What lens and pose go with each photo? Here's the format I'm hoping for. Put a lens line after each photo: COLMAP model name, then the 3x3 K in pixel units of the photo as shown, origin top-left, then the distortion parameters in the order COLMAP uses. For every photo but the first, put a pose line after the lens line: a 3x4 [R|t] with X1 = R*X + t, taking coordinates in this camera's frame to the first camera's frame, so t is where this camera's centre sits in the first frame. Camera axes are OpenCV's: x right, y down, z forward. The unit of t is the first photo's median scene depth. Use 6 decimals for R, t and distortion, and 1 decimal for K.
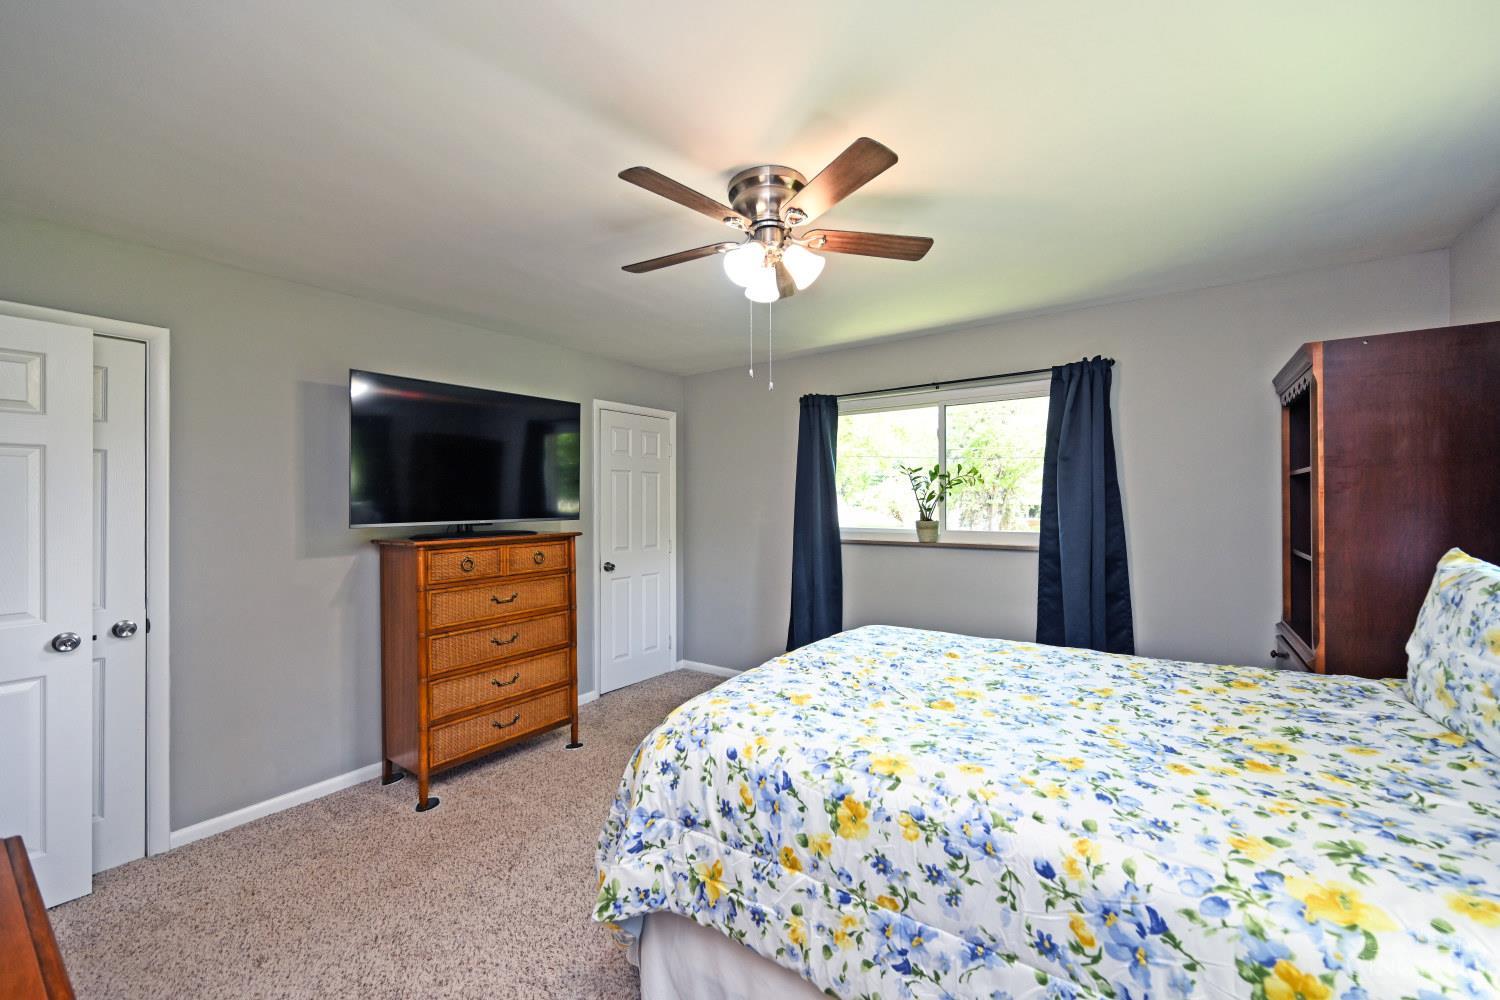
lens RADIAL K [[591.7, 0, 742.6], [0, 591.7, 503.1], [0, 0, 1]] dist [-0.002029, -0.000025]
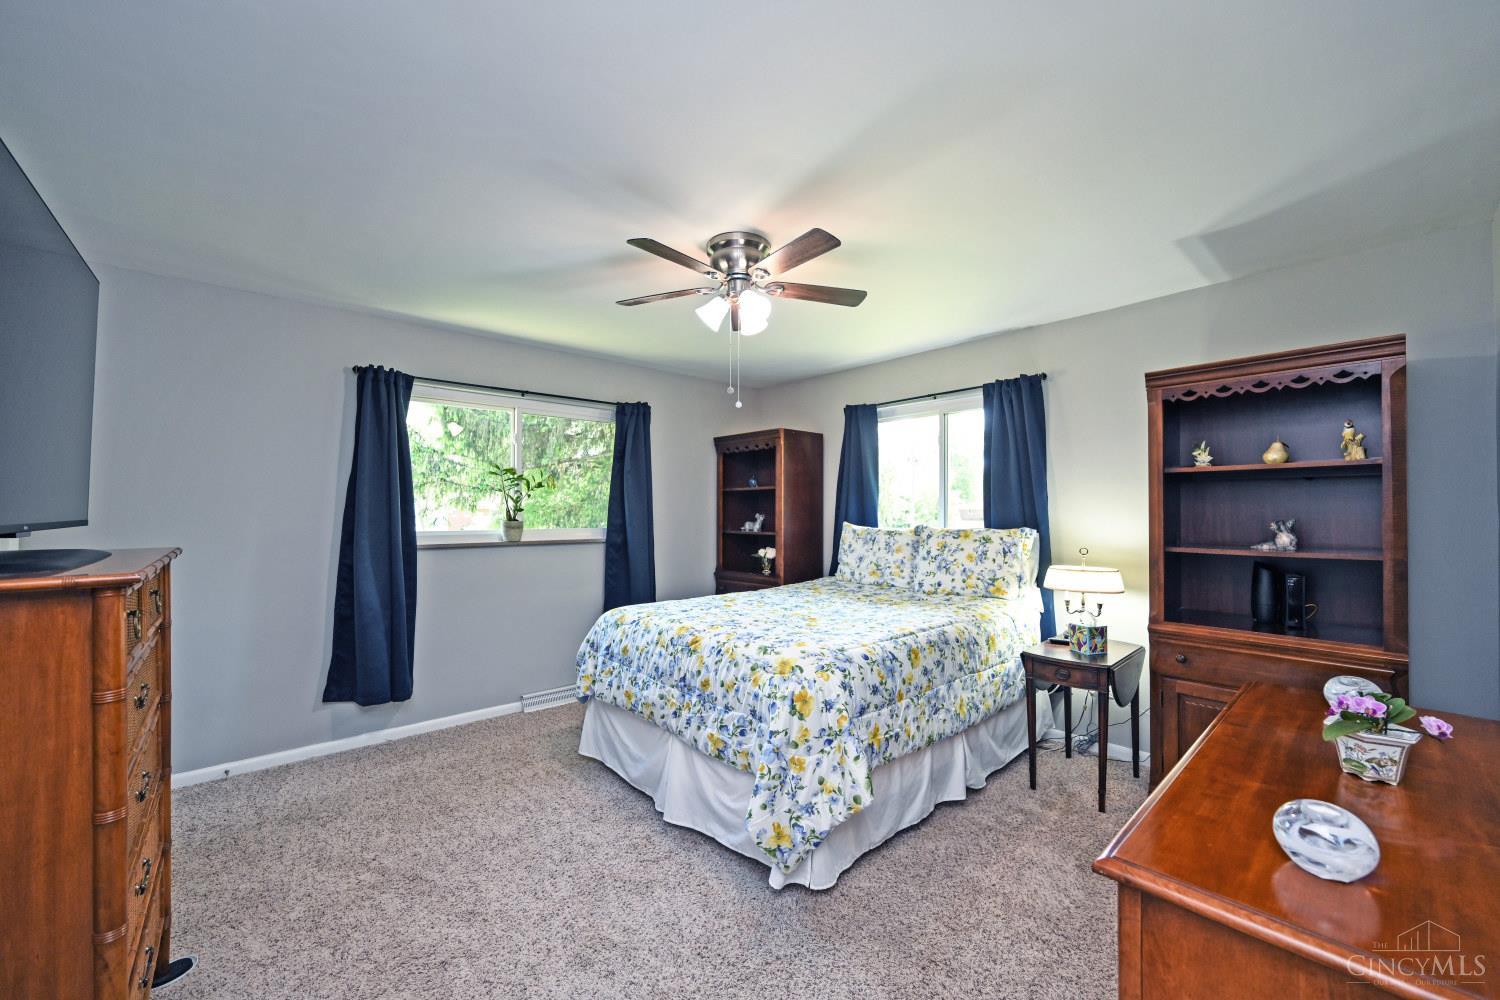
lens RADIAL K [[591.7, 0, 752.0], [0, 591.7, 506.8], [0, 0, 1]] dist [-0.002029, -0.000025]
pose [[0.204571, 0.014621, 0.978742, -1.700188], [-0.000979, 0.999891, -0.014733, 0.054222], [-0.978851, 0.002055, 0.204563, 1.027127]]
